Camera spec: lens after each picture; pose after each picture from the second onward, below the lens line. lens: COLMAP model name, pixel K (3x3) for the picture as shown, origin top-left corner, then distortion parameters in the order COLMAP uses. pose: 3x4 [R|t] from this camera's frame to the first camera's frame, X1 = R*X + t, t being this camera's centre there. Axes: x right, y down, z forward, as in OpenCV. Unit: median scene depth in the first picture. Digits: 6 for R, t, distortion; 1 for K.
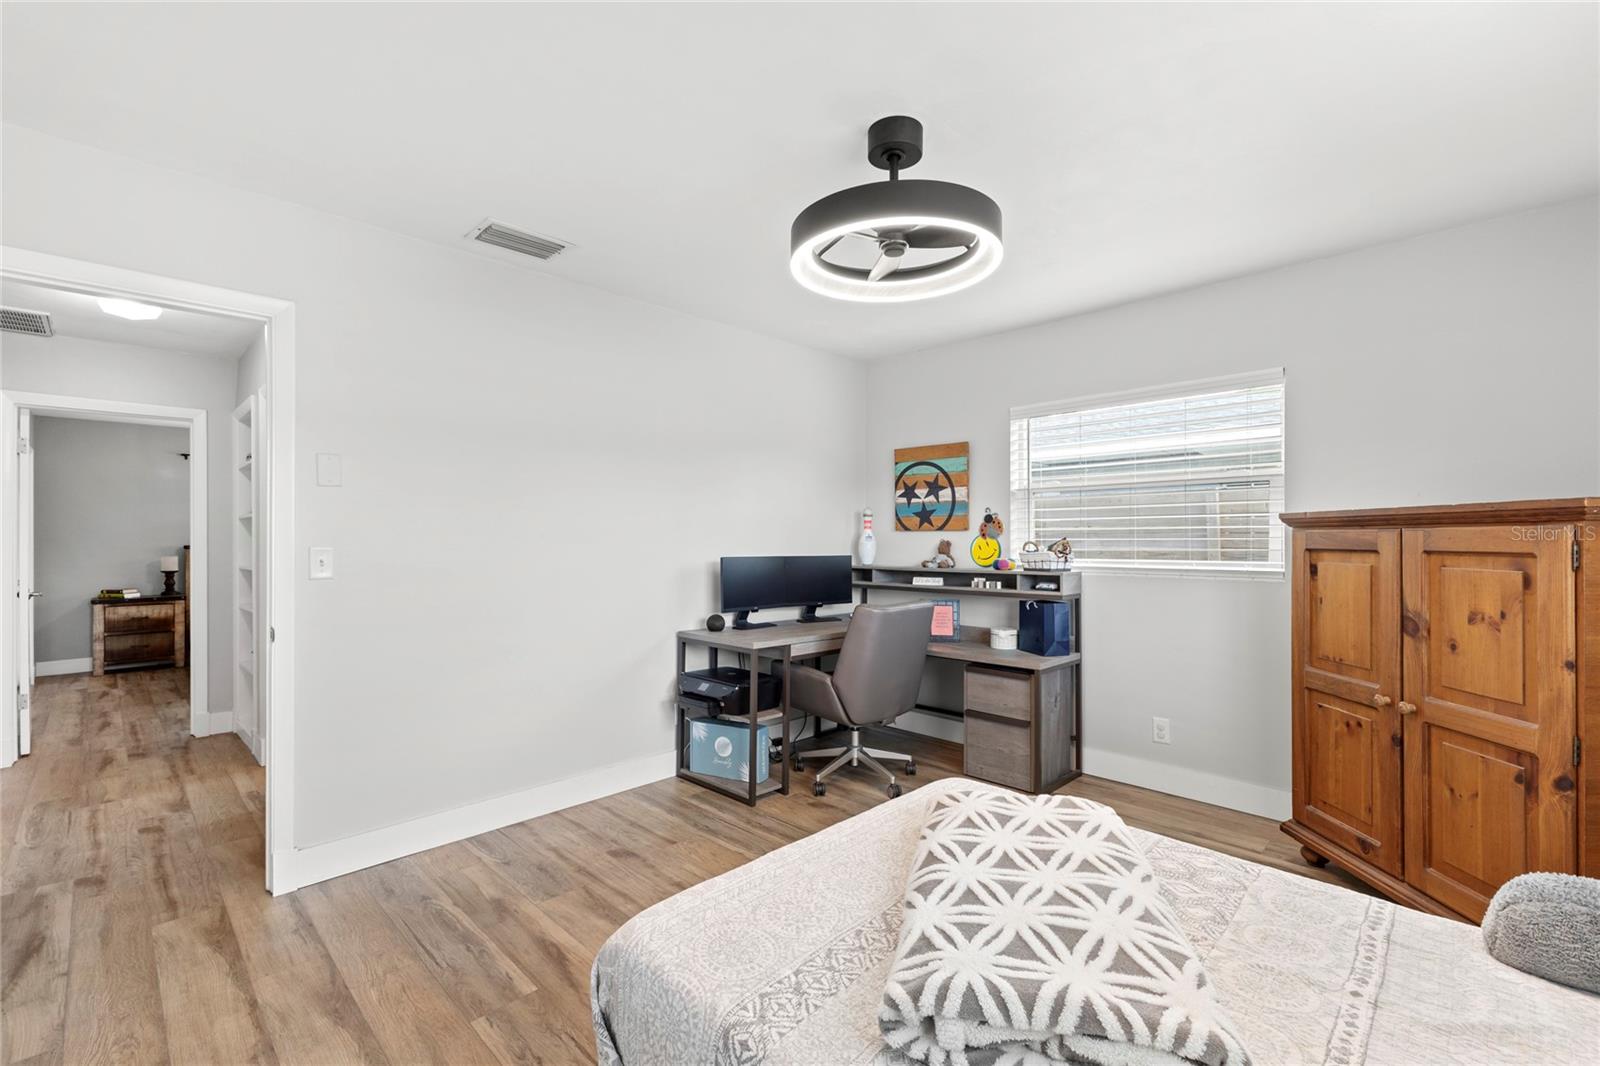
lens RADIAL K [[696.3, 0, 791.3], [0, 696.3, 541.7], [0, 0, 1]] dist [0.018330, -0.004050]
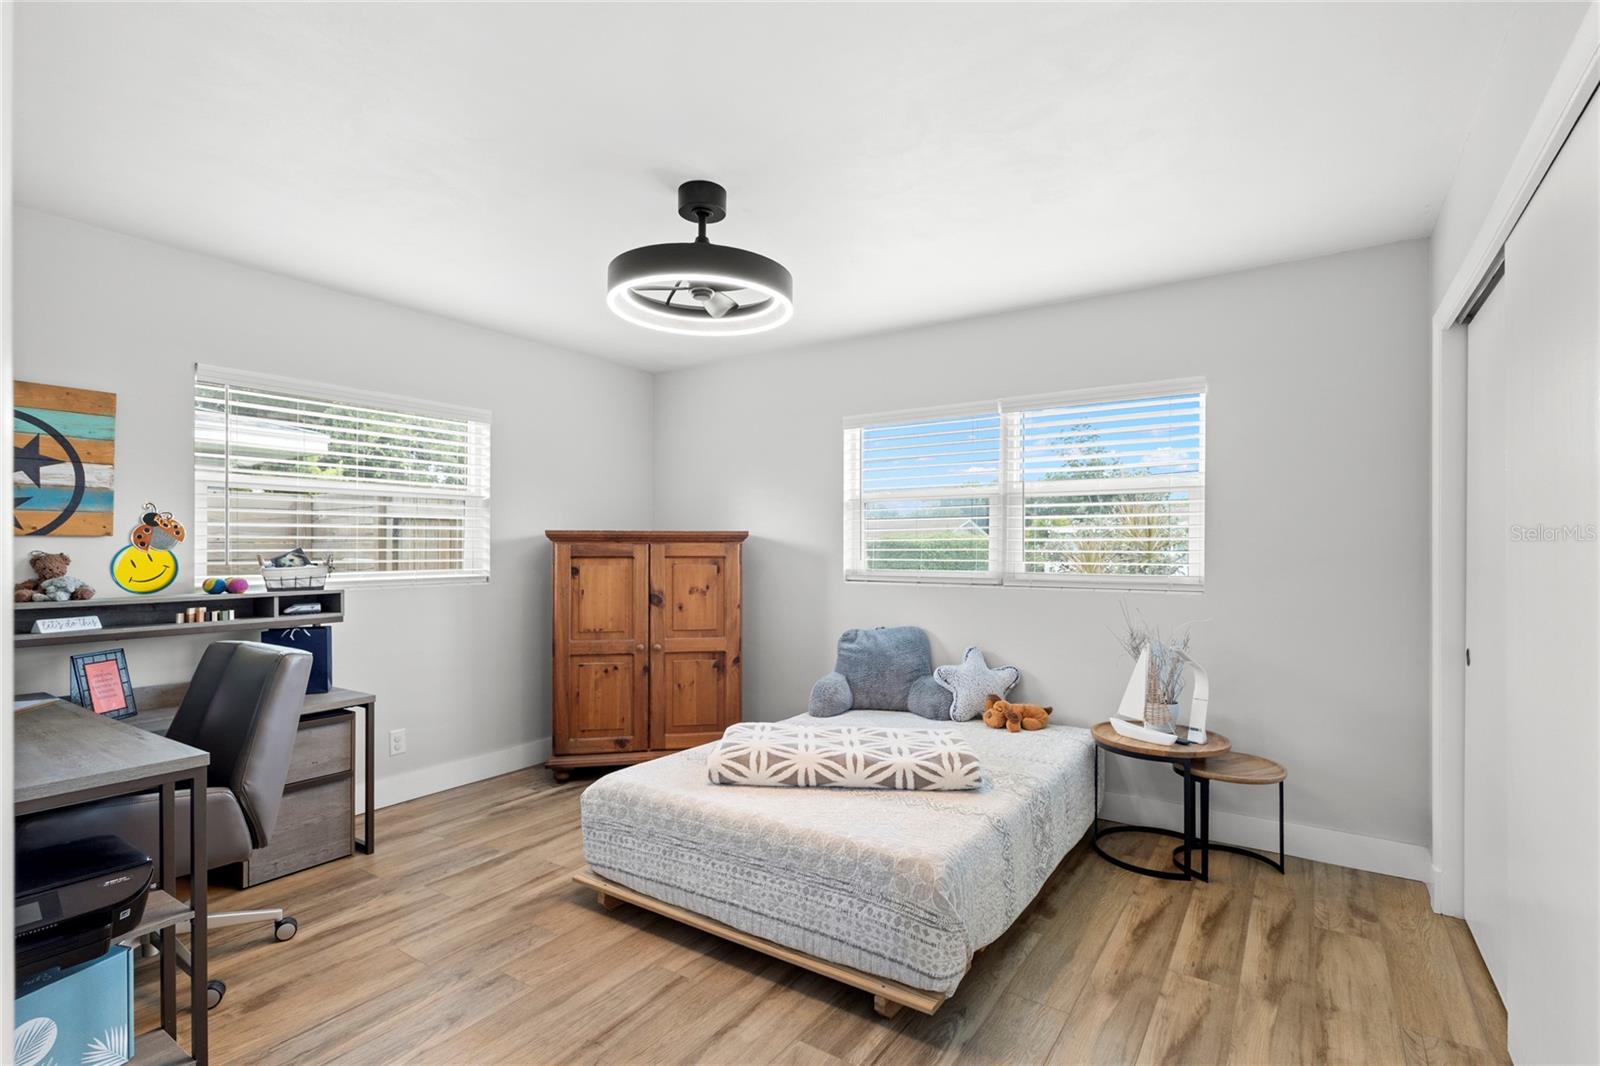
lens RADIAL K [[760.0, 0, 798.3], [0, 760.0, 537.9], [0, 0, 1]] dist [-0.000117, 0.000009]
pose [[-0.204796, 0.010336, 0.978750, -0.618554], [0.002174, 0.999947, -0.010105, -0.008005], [-0.978802, 0.000058, -0.204807, 0.628999]]
